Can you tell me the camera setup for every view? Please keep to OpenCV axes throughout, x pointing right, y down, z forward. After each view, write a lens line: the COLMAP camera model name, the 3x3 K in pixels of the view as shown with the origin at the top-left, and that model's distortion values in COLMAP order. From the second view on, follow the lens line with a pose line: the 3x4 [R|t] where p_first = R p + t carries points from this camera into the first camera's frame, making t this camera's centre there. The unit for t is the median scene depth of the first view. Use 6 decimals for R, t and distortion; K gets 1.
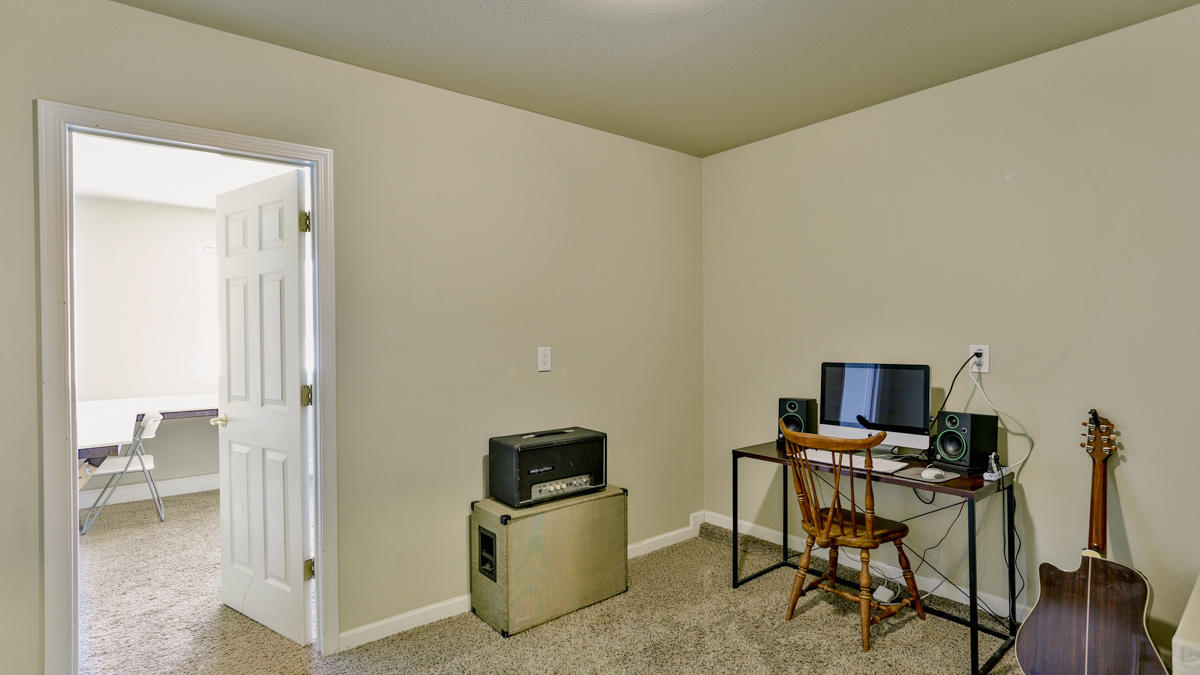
lens RADIAL K [[580.5, 0, 585.7], [0, 580.5, 332.9], [0, 0, 1]] dist [-0.041397, 0.023415]
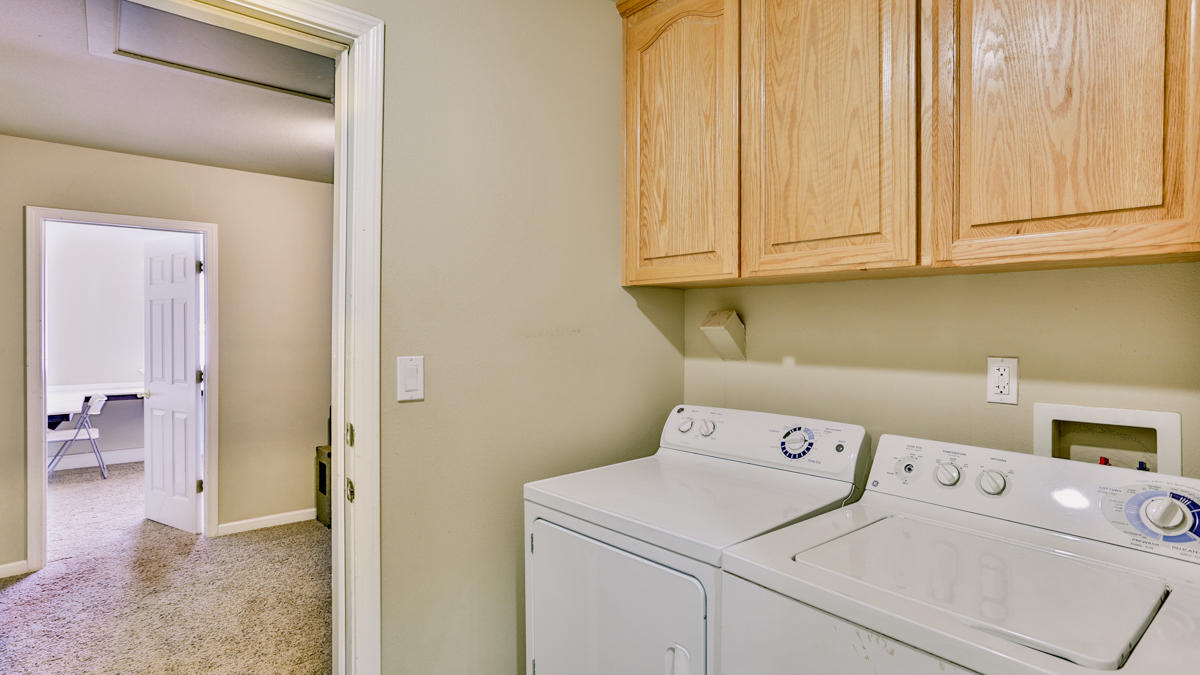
lens RADIAL K [[565.7, 0, 600.0], [0, 565.7, 337.5], [0, 0, 1]] dist [0.000311, 0.000089]
pose [[0.997265, 0.016389, 0.072066, 0.445081], [-0.017265, 0.999784, 0.011550, -0.033341], [-0.071861, -0.012762, 0.997333, -0.566176]]
